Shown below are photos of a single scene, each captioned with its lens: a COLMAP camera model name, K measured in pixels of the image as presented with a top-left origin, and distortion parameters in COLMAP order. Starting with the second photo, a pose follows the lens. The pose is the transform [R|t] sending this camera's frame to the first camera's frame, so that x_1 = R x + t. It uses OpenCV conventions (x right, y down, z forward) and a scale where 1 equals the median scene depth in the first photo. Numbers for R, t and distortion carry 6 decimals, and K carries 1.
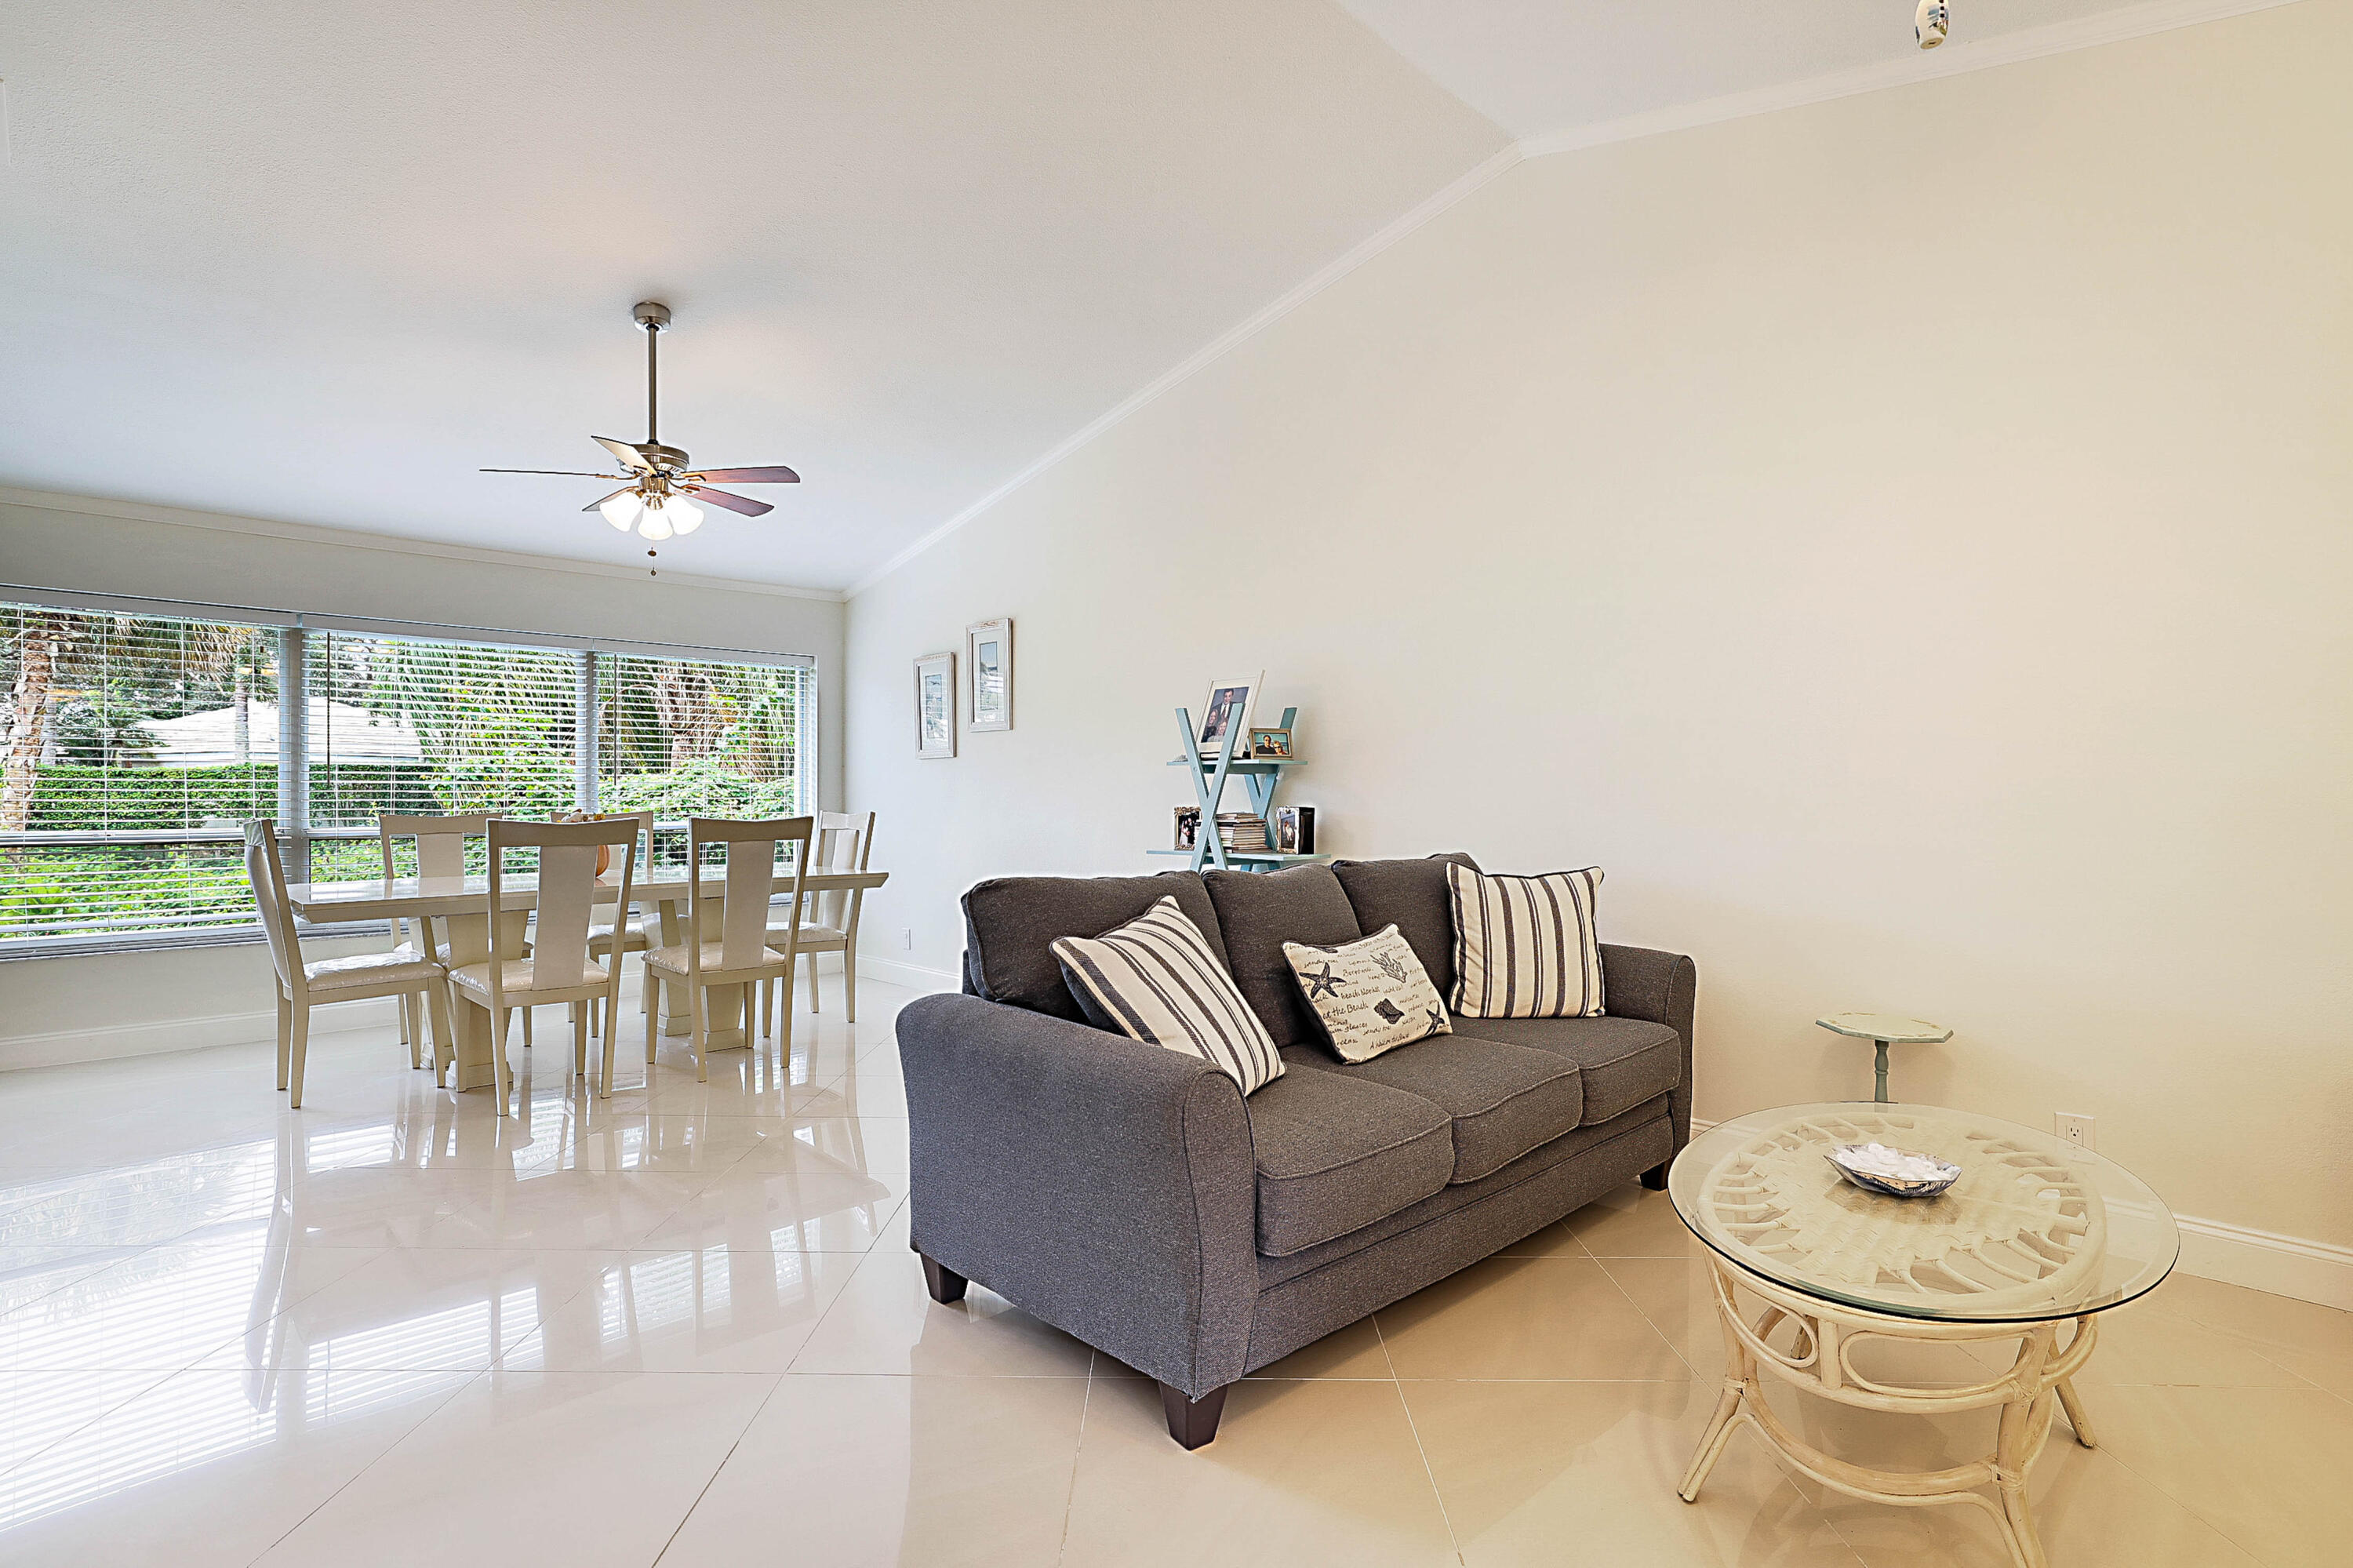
lens RADIAL K [[1137.0, 0, 1170.1], [0, 1137.0, 773.4], [0, 0, 1]] dist [0.004651, 0.000492]
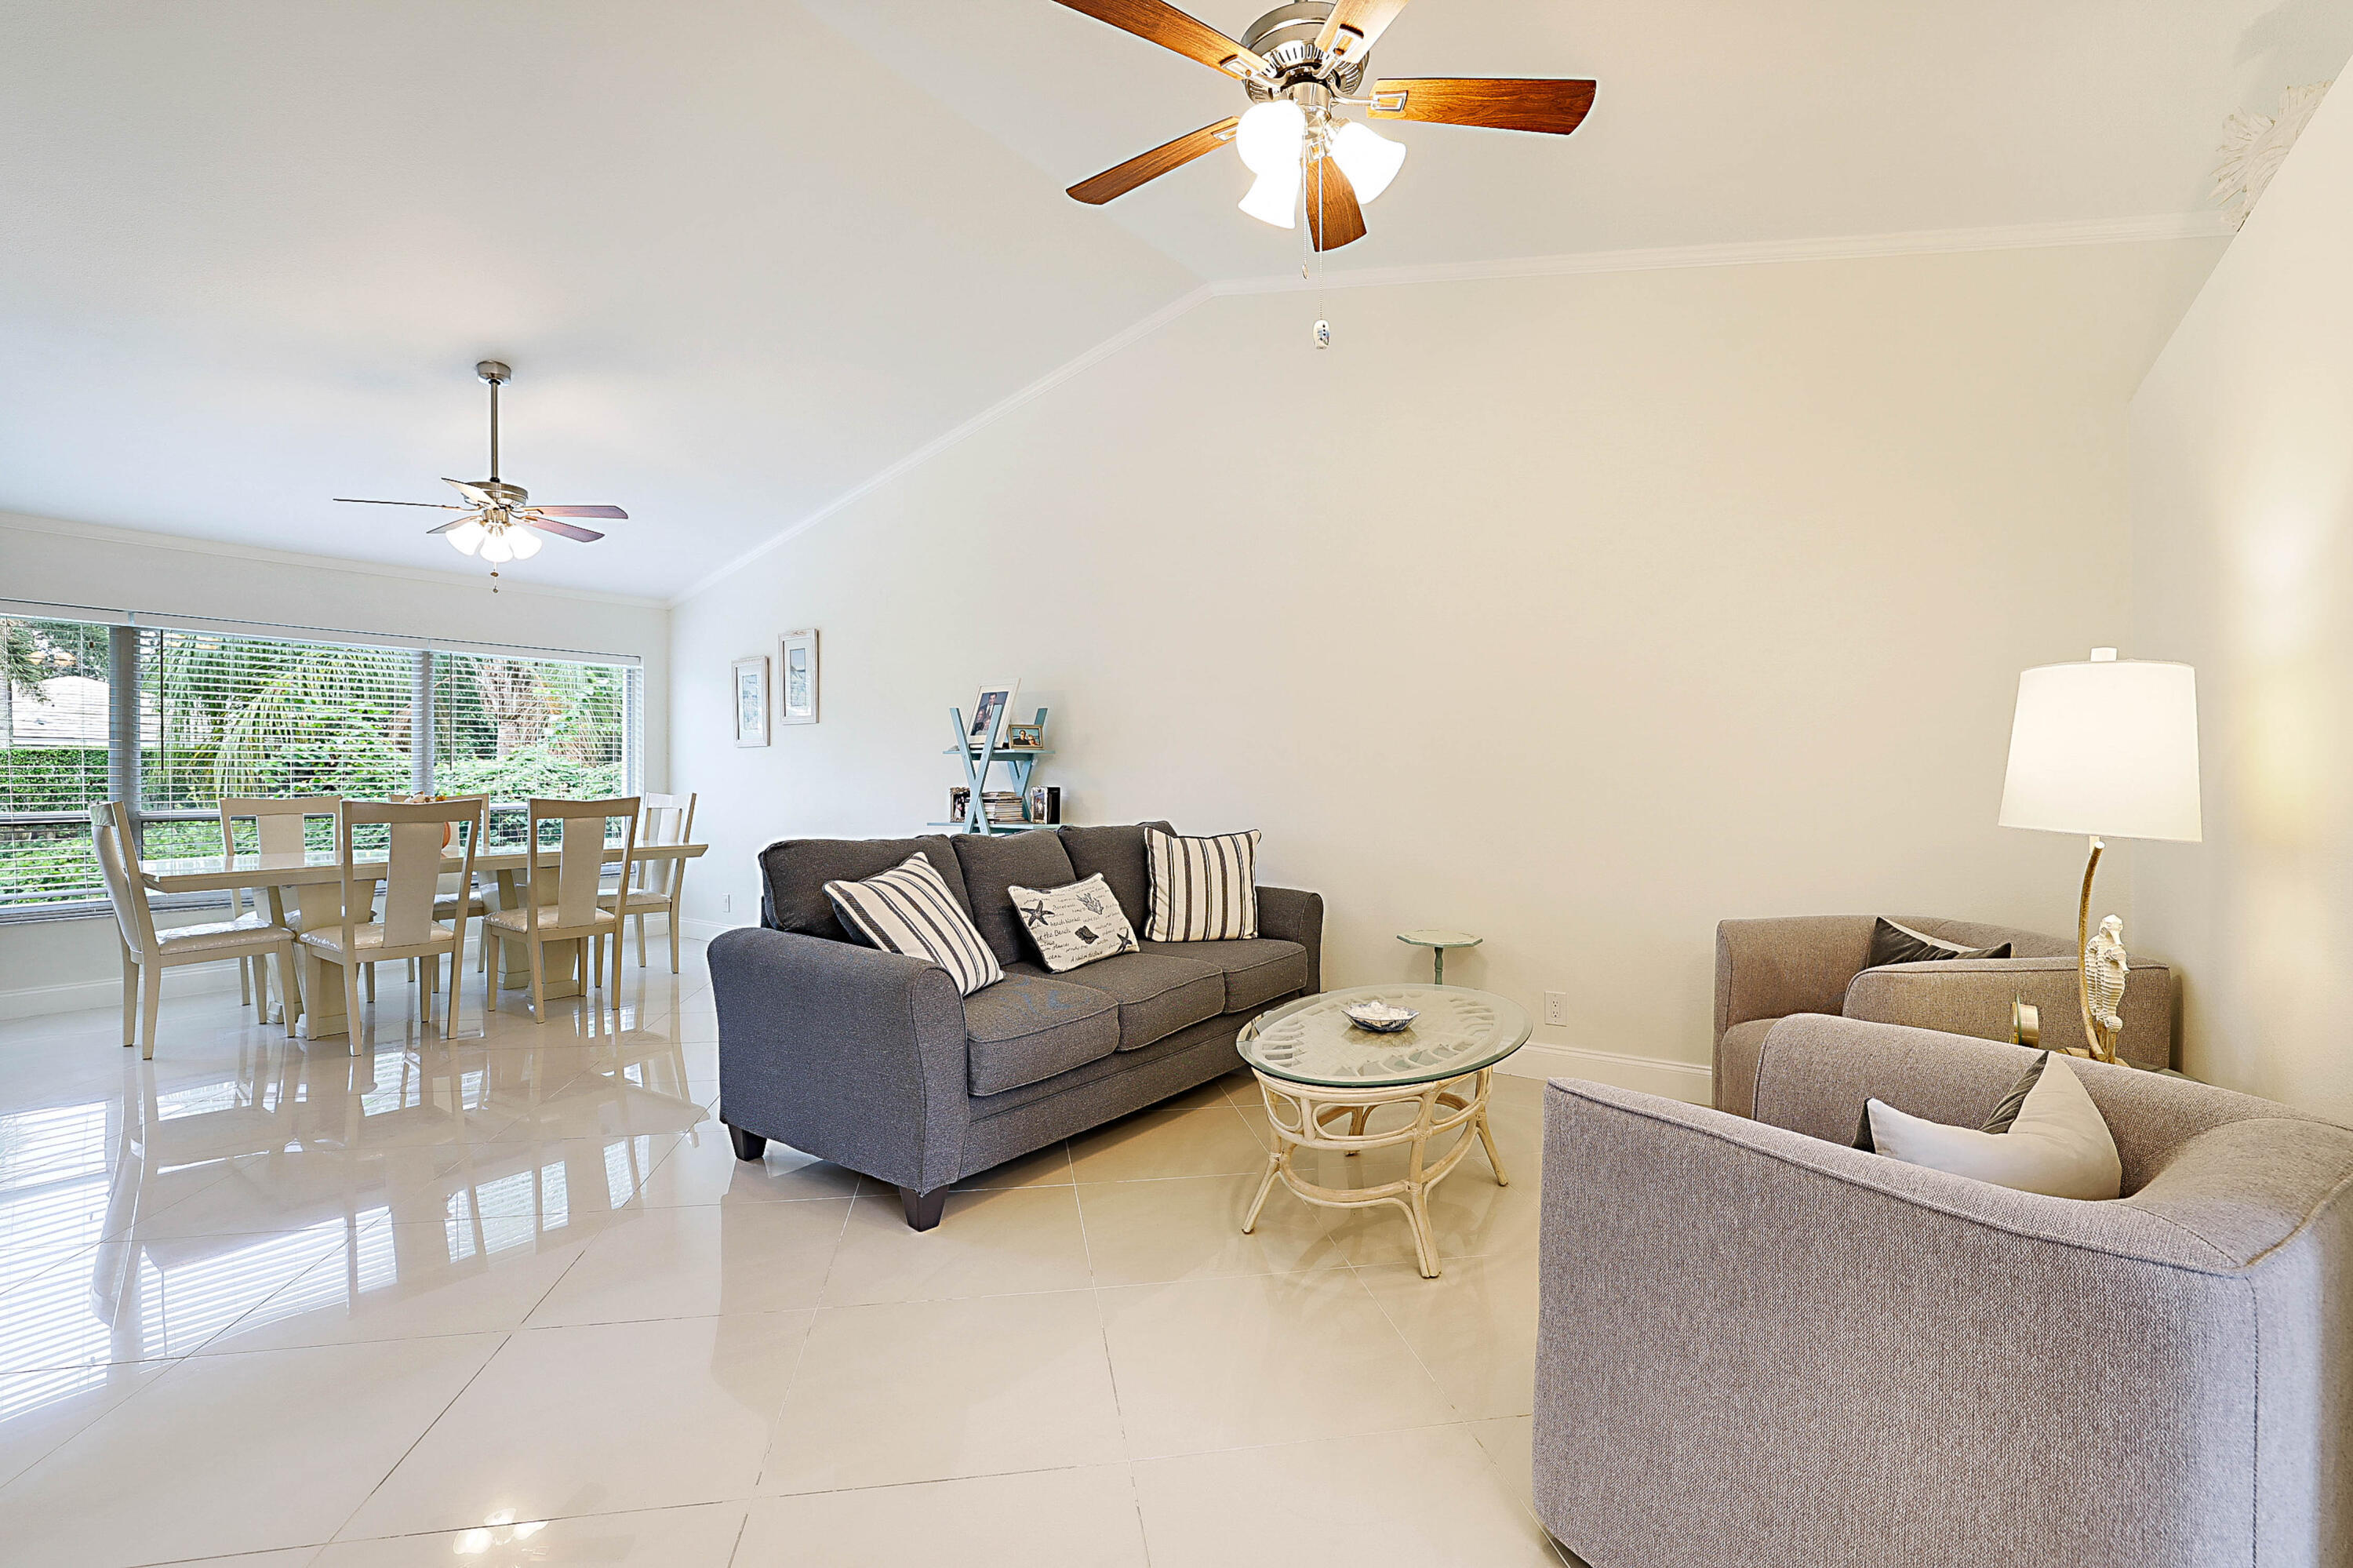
lens RADIAL K [[1022.6, 0, 1160.1], [0, 1022.6, 768.2], [0, 0, 1]] dist [-0.014484, 0.004633]
pose [[0.986024, -0.000686, 0.166599, 0.046671], [-0.000846, 0.999958, 0.009122, -0.001997], [-0.166598, -0.009135, 0.985983, -0.145892]]
